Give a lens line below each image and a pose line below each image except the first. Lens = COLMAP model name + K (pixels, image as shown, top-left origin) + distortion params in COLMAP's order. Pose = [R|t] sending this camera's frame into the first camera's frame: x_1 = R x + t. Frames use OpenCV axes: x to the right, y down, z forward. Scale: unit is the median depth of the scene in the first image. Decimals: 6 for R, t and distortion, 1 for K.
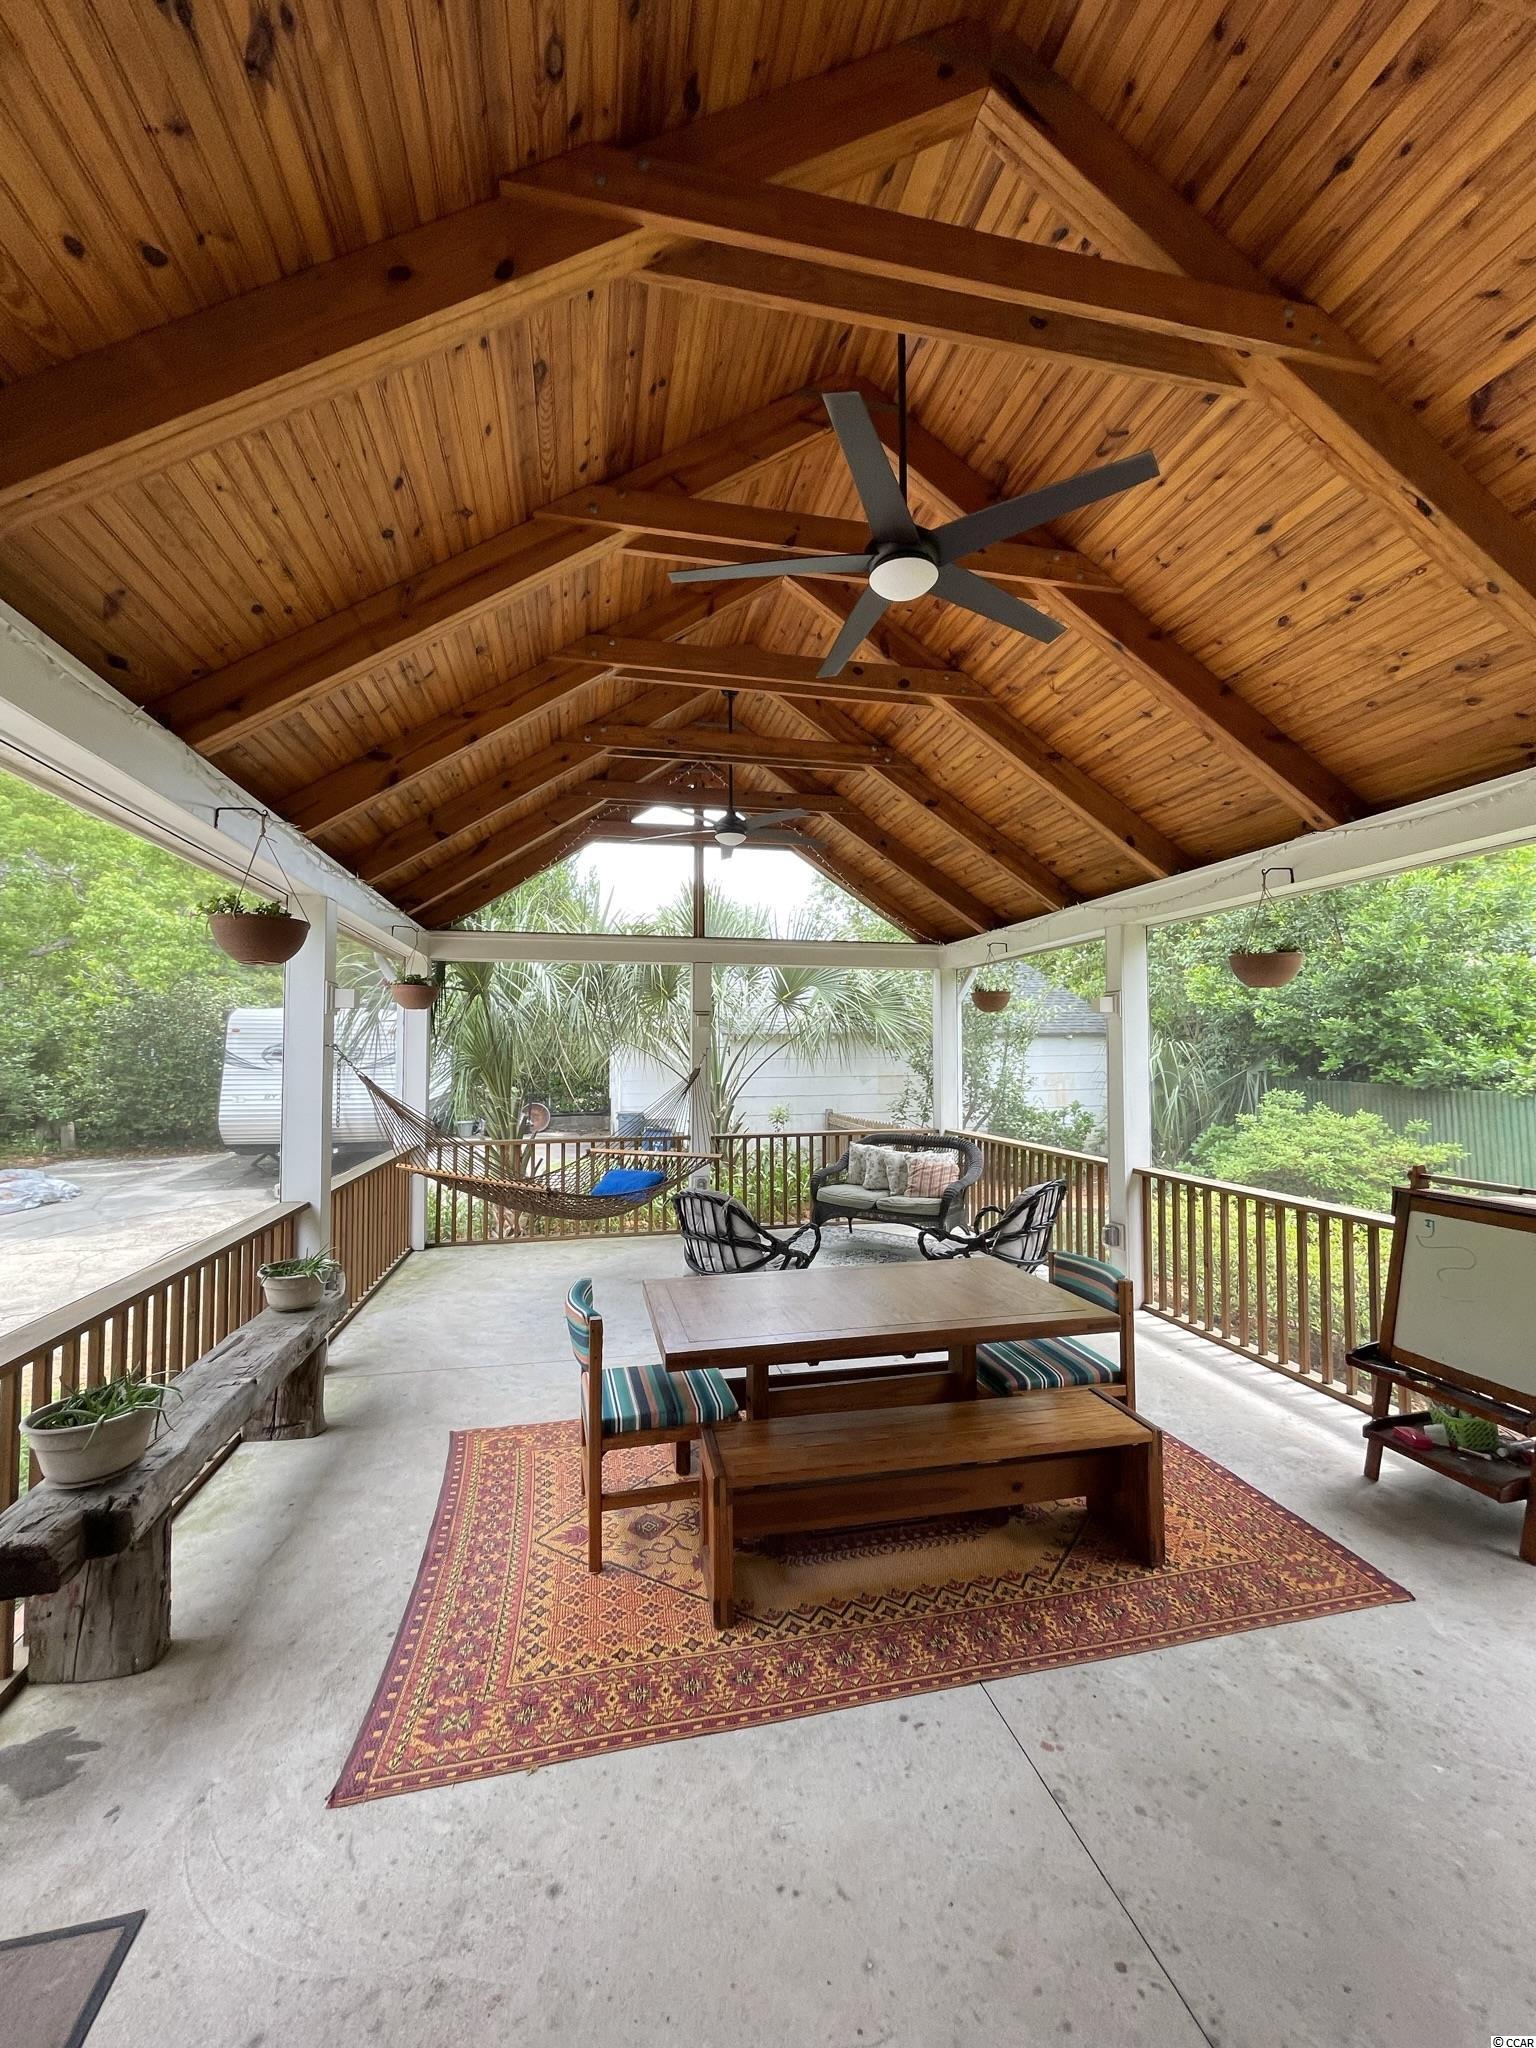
lens RADIAL K [[819.7, 0, 768.0], [0, 819.7, 1024.0], [0, 0, 1]] dist [-0.001311, -0.000619]
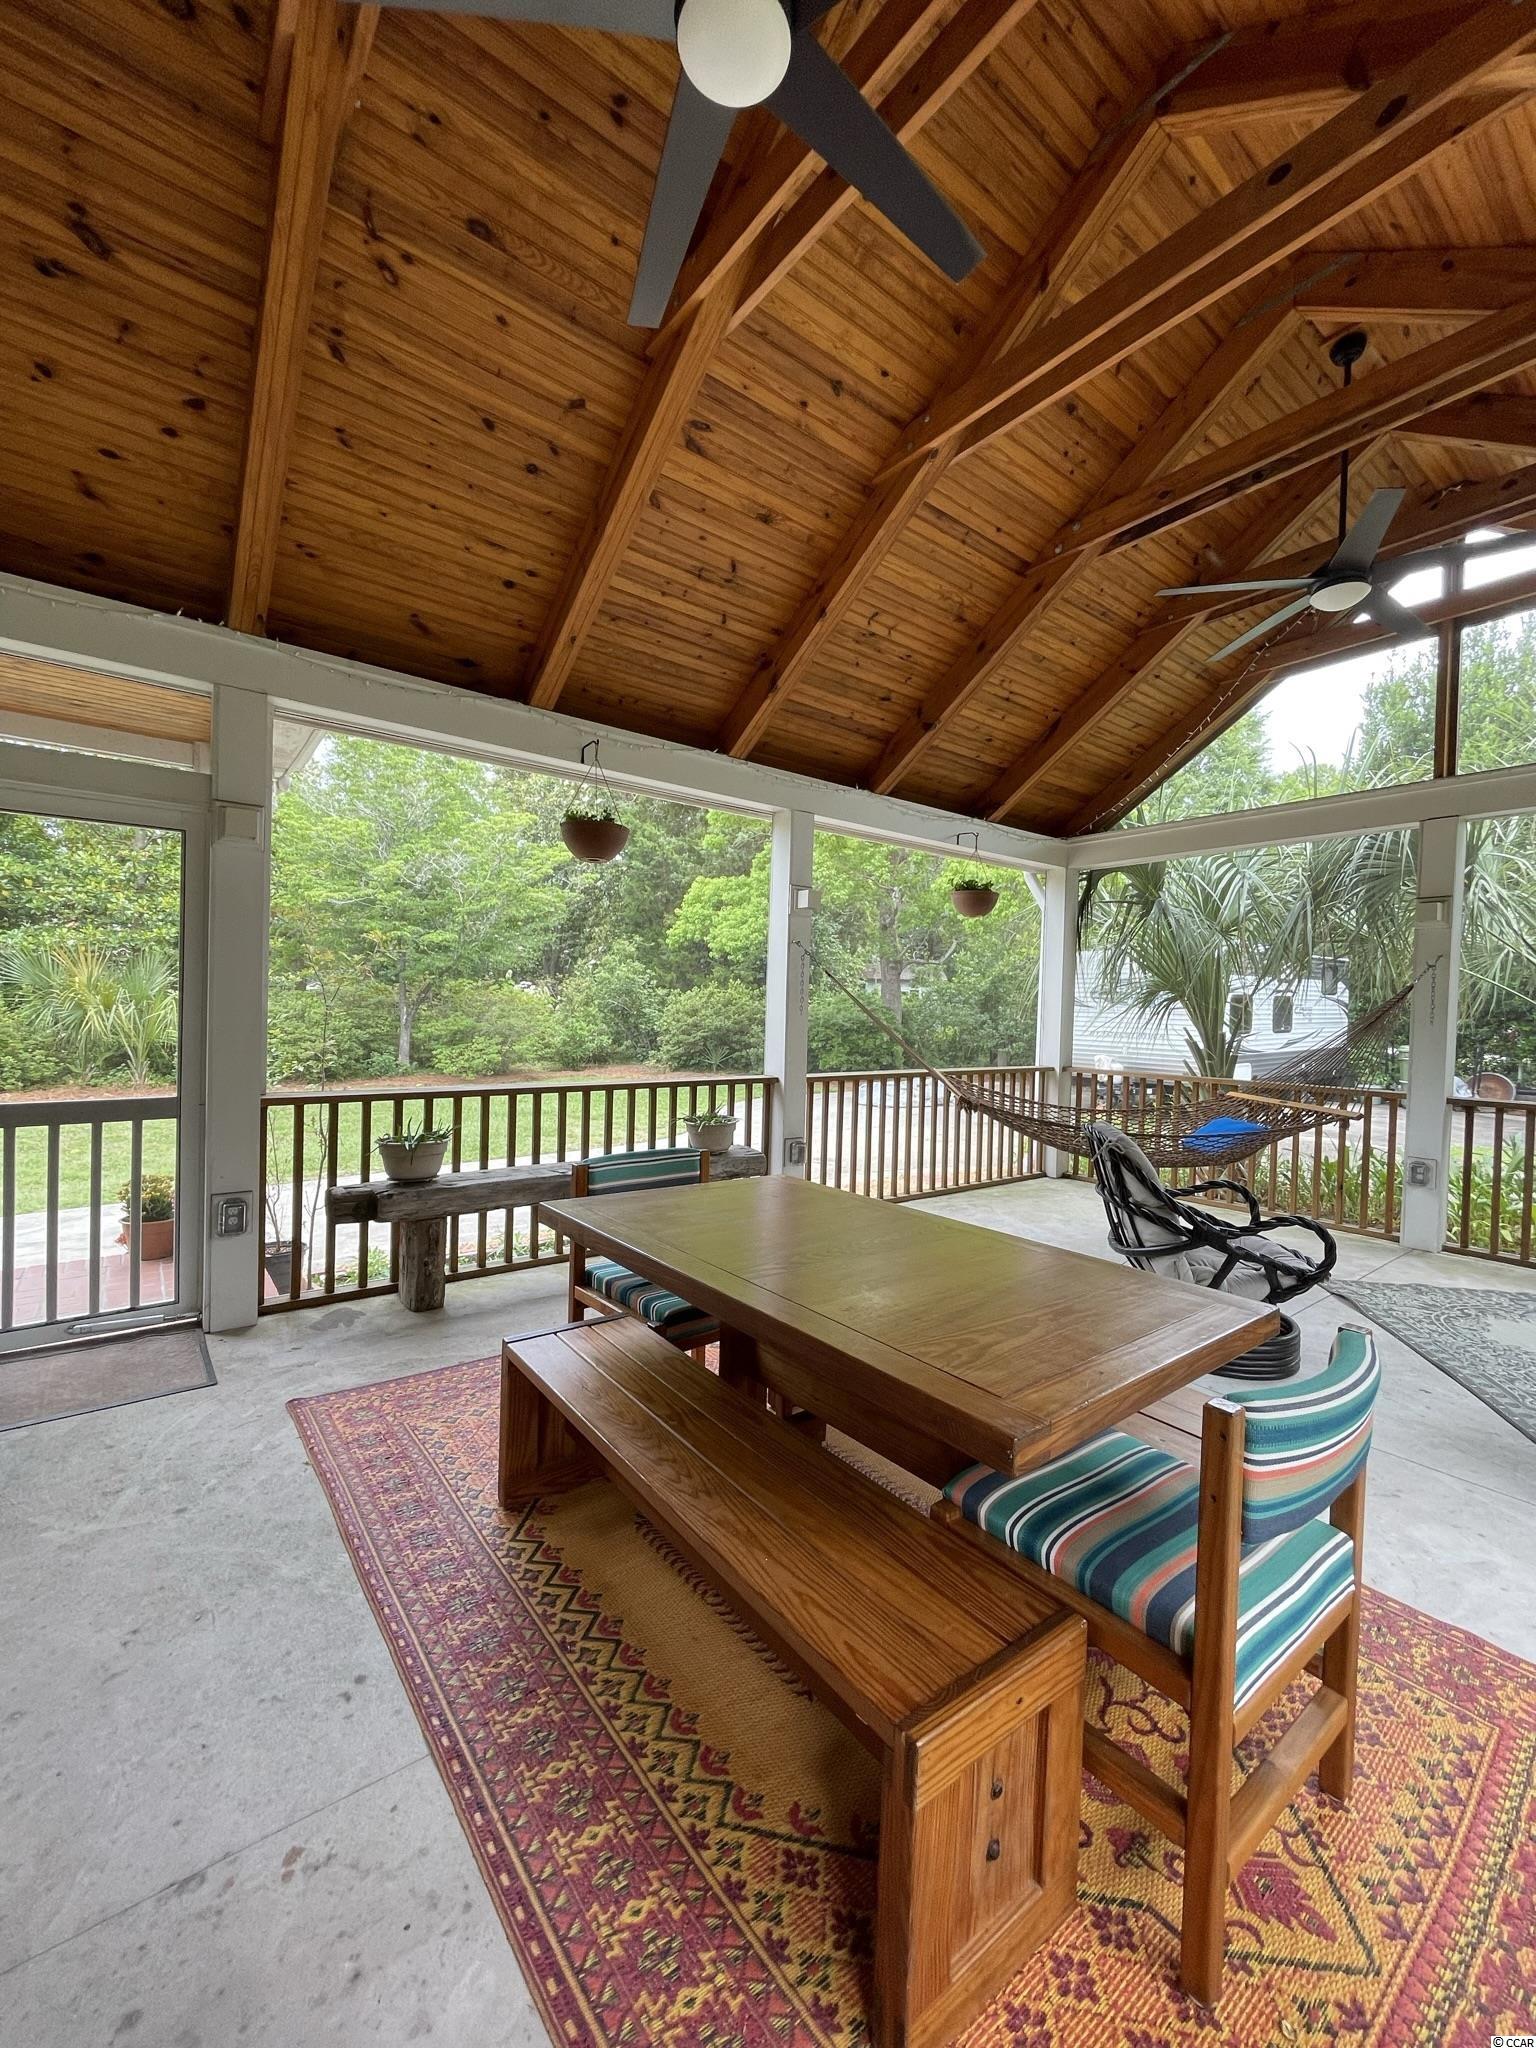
lens RADIAL K [[829.2, 0, 770.9], [0, 829.2, 1023.5], [0, 0, 1]] dist [0.000292, 0.000413]
pose [[0.429057, 0.026507, -0.902889, 0.774830], [0.007805, 0.999423, 0.033050, 0.158616], [0.903244, -0.021228, 0.428602, 0.780476]]
